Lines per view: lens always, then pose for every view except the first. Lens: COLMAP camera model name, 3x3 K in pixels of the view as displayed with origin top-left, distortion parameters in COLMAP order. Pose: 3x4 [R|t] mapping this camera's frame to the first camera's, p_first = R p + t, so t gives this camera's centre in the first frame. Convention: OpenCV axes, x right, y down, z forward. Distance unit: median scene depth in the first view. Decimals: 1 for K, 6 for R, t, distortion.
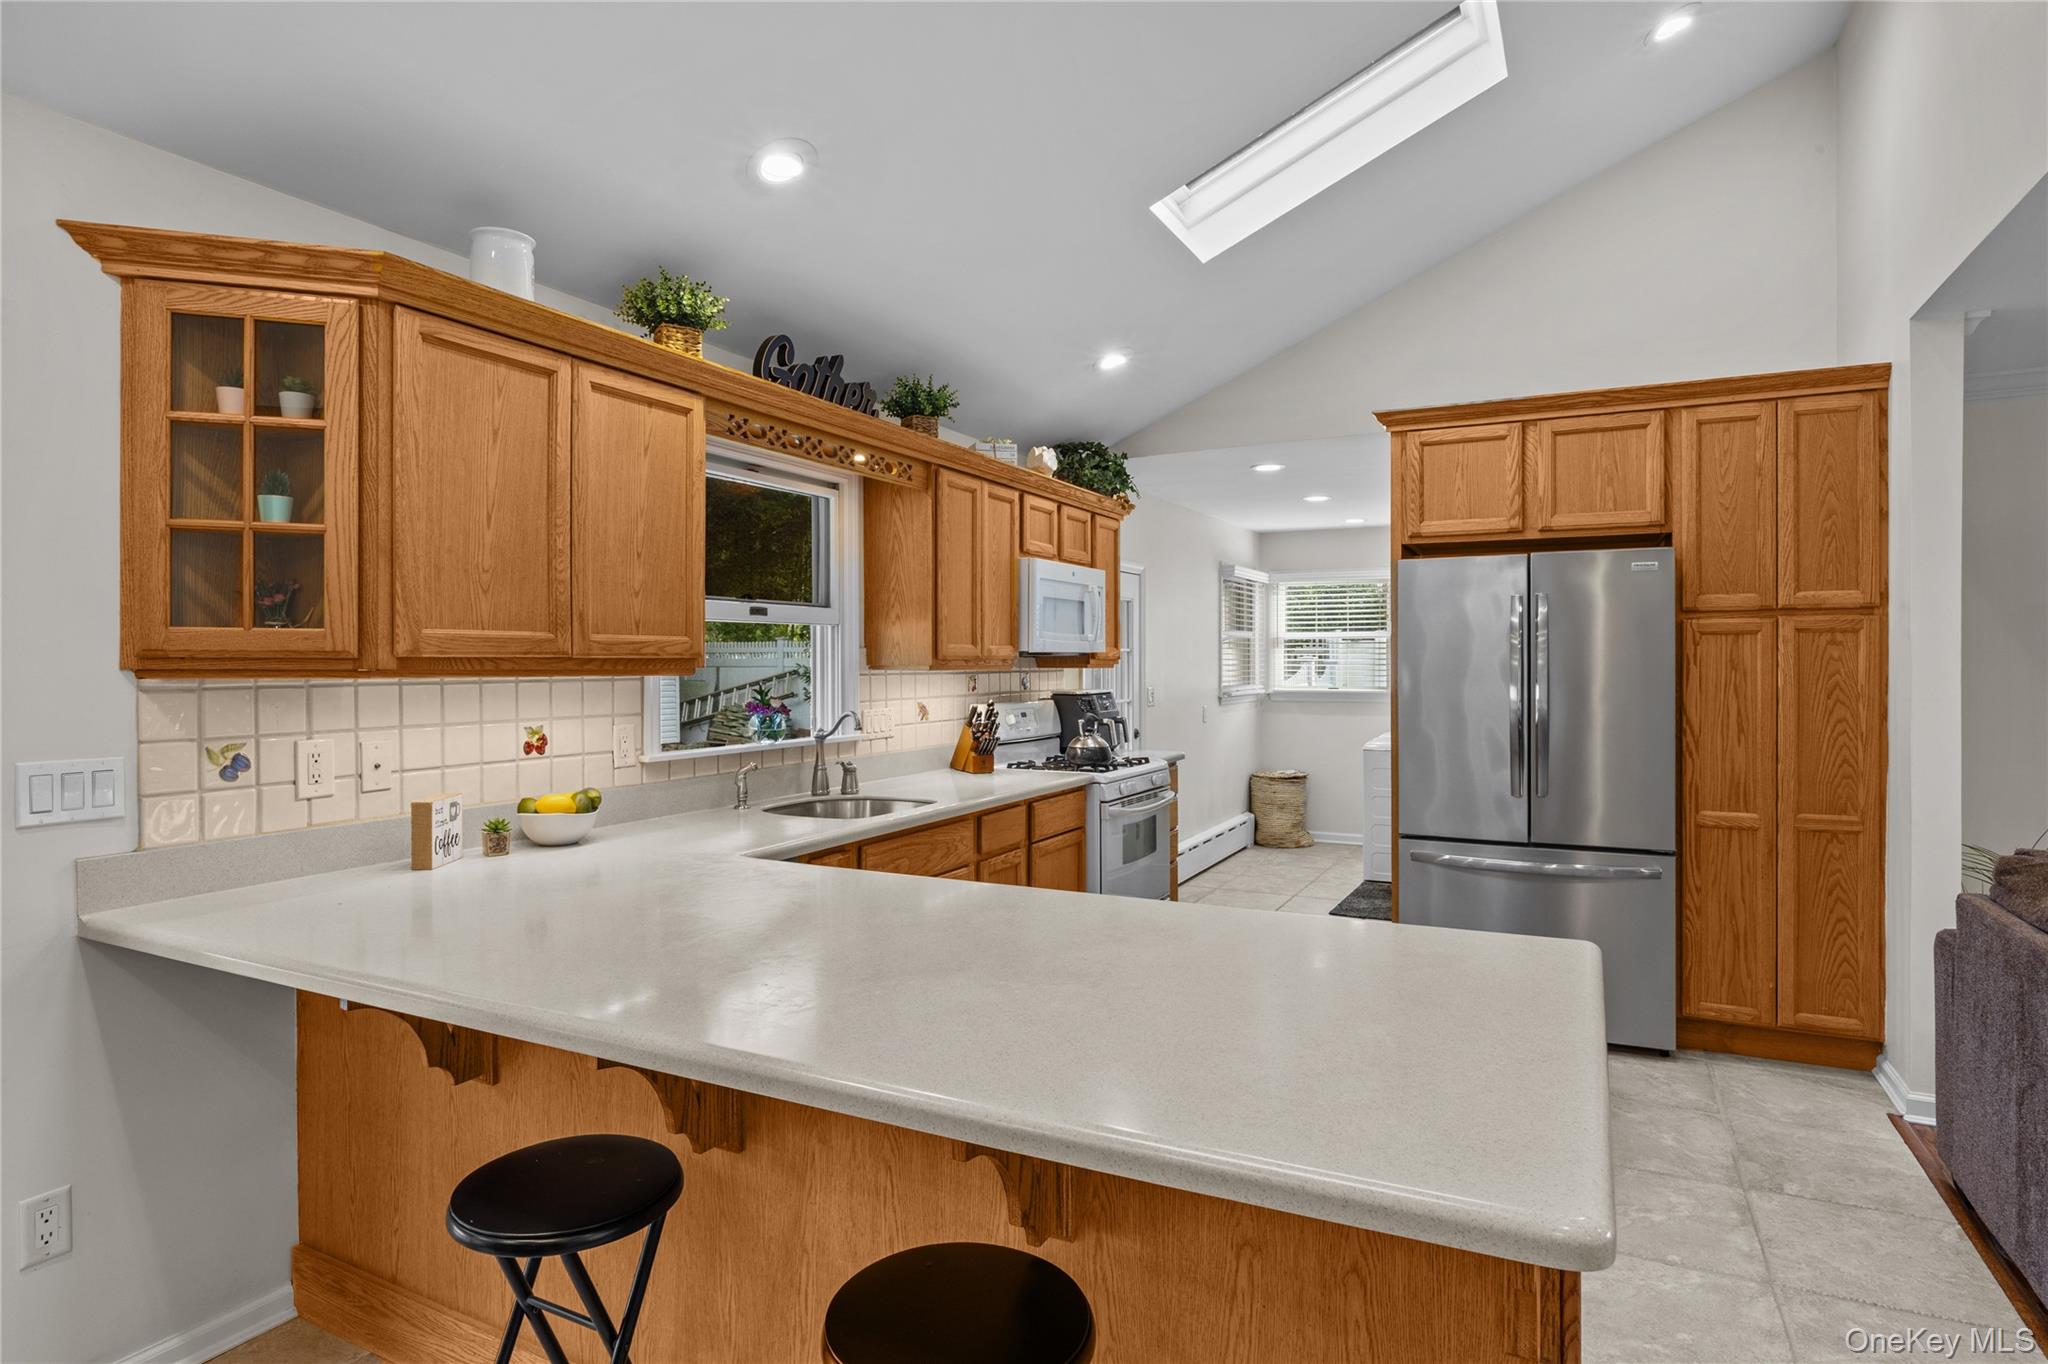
lens RADIAL K [[1099.1, 0, 1025.1], [0, 1099.1, 662.8], [0, 0, 1]] dist [-0.001817, -0.000653]
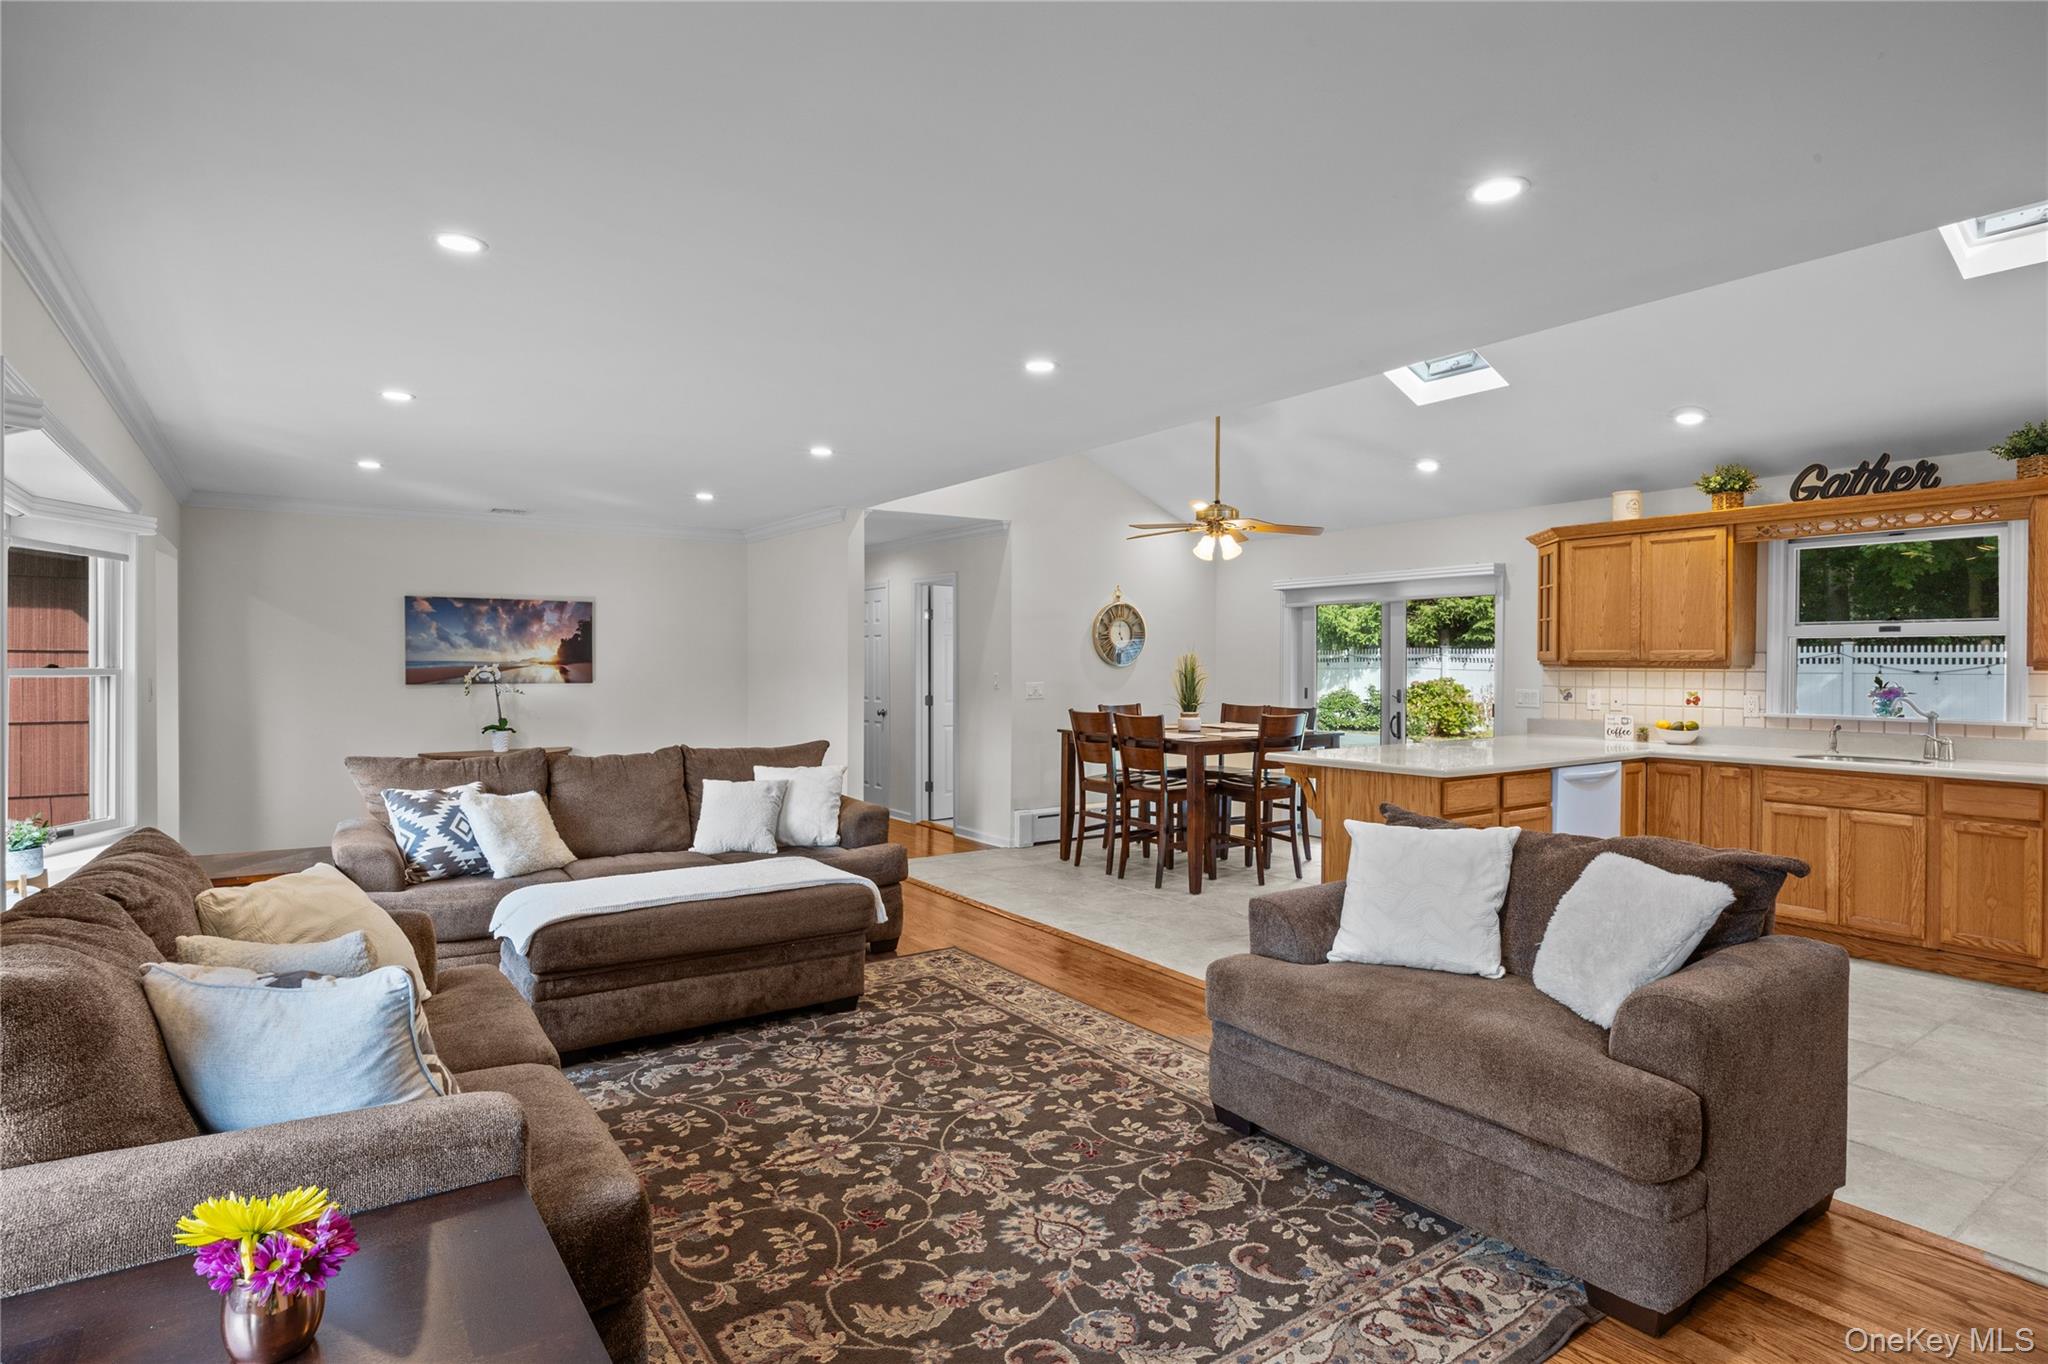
lens RADIAL K [[1056.3, 0, 1027.7], [0, 1056.3, 674.1], [0, 0, 1]] dist [-0.004268, -0.000426]
pose [[-0.469158, 0.011344, -0.883041, 1.547486], [-0.002172, 0.999900, 0.013999, -0.003031], [0.883112, 0.008486, -0.469086, 0.627798]]
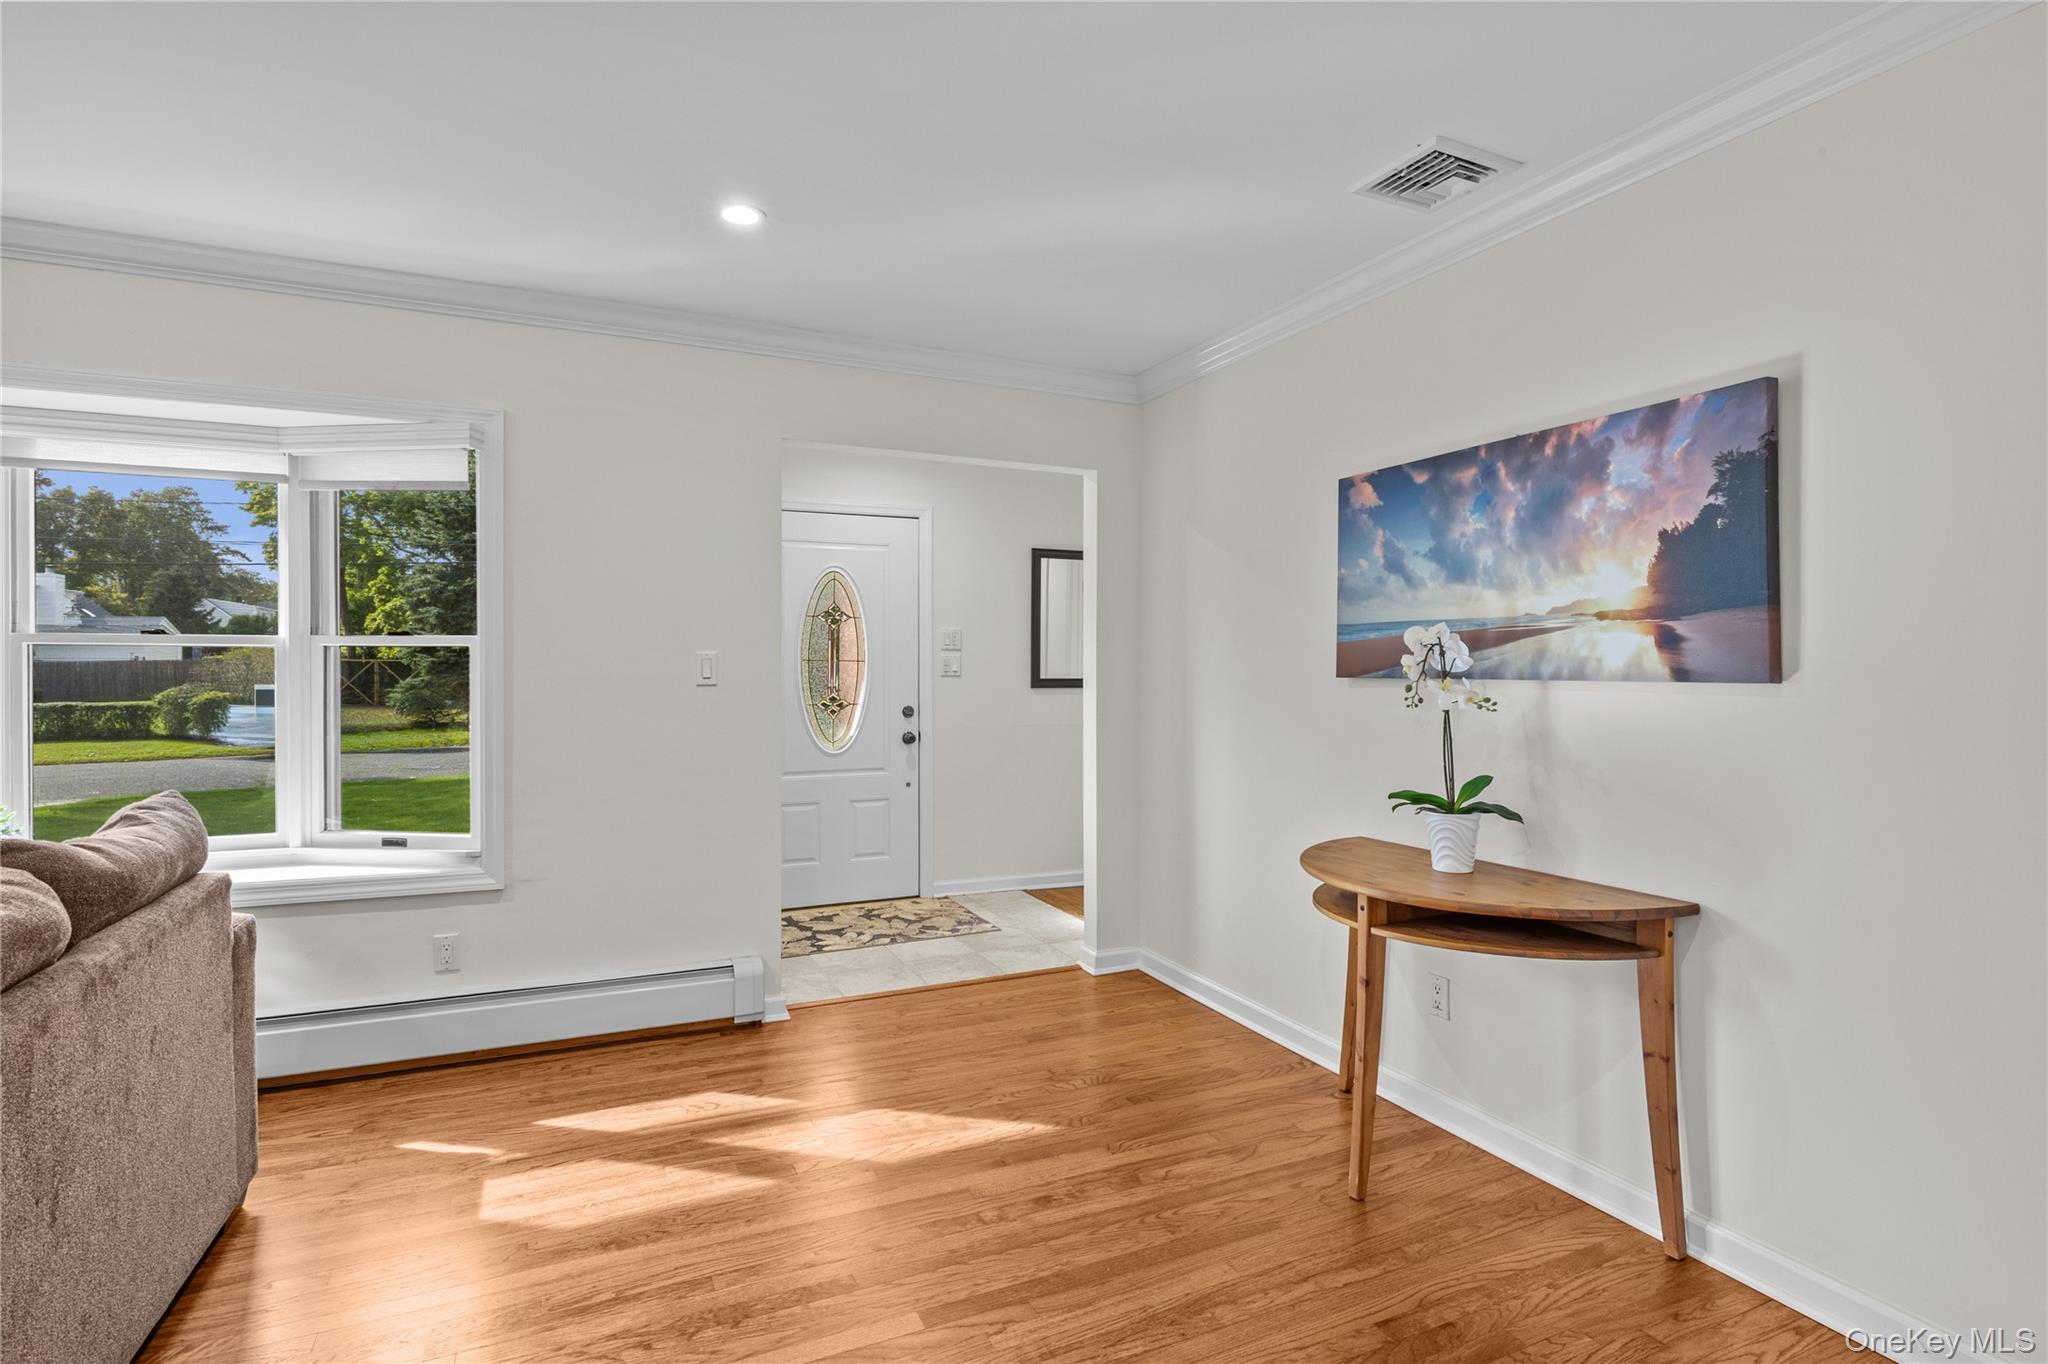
lens RADIAL K [[1010.5, 0, 1024.0], [0, 1010.5, 682.0], [0, 0, 1]] dist [-0.001967, -0.000248]
pose [[-0.784012, -0.006120, 0.620715, 0.058132], [0.001279, 0.999933, 0.011476, 0.039365], [-0.620744, 0.009791, -0.783952, -0.481336]]
